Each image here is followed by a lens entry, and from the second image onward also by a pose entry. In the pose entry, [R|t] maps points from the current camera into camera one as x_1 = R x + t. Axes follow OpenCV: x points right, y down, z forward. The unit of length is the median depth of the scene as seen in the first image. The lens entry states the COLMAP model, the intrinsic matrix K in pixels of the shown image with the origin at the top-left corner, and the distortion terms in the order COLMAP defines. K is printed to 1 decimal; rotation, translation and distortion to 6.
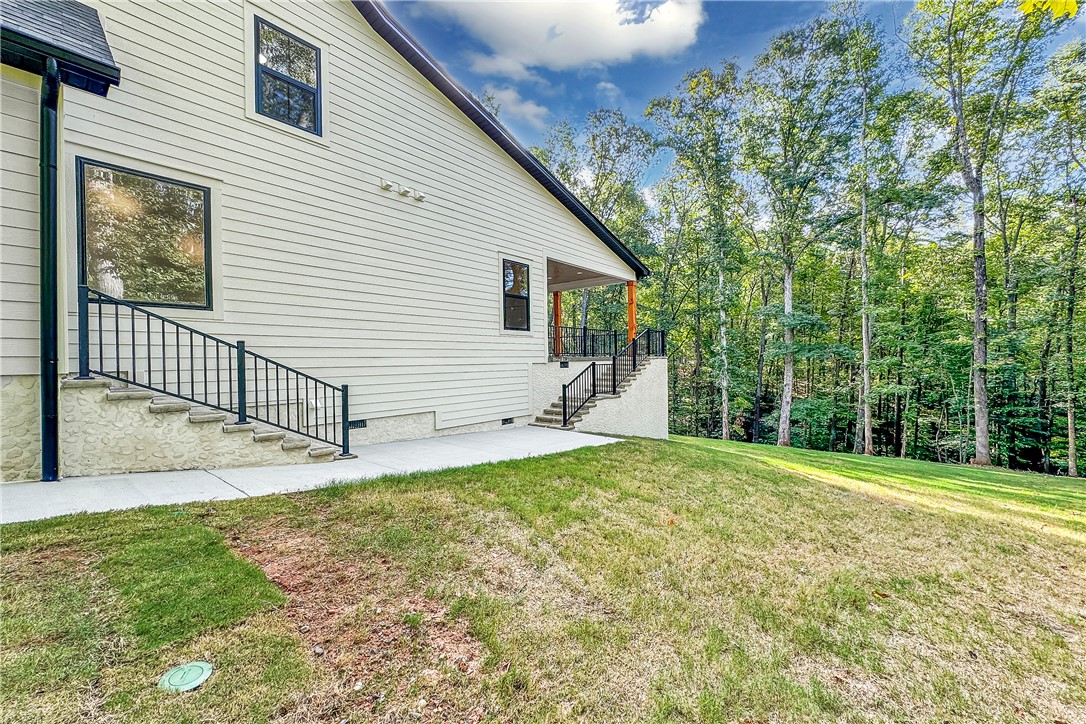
lens RADIAL K [[425.9, 0, 541.3], [0, 425.9, 365.8], [0, 0, 1]] dist [-0.013928, 0.000172]
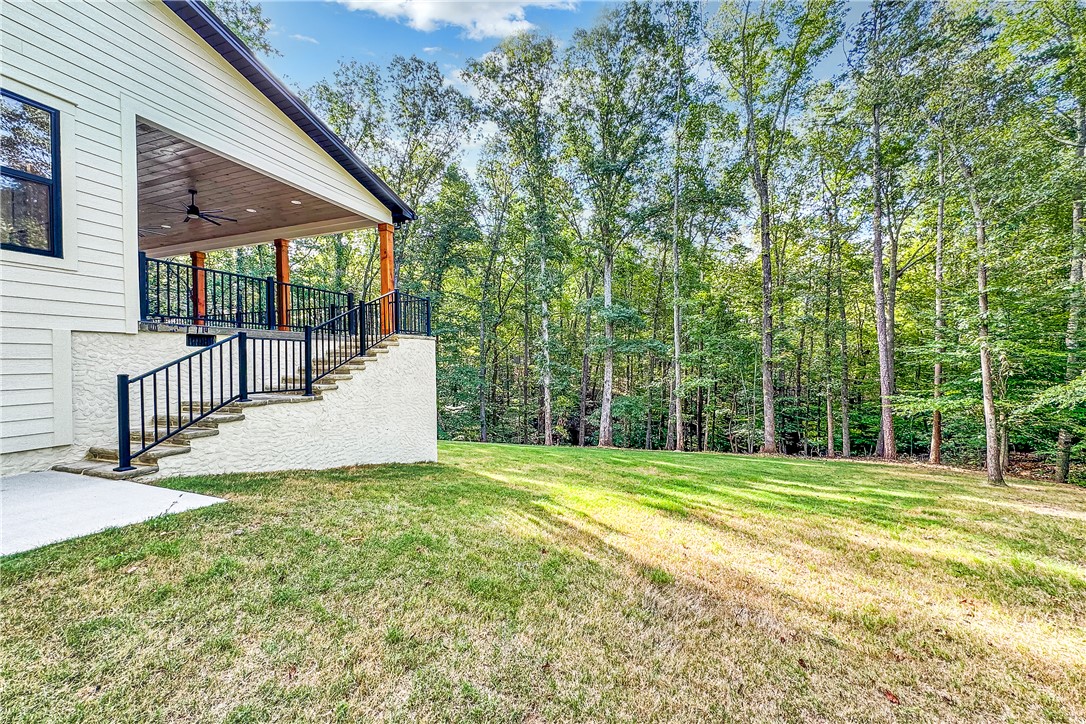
lens RADIAL K [[425.9, 0, 541.3], [0, 425.9, 365.8], [0, 0, 1]] dist [-0.013928, 0.000172]
pose [[0.937449, -0.006540, 0.348062, 0.106732], [0.008959, 0.999946, -0.005339, 0.013962], [-0.348008, 0.008123, 0.937456, 0.151425]]
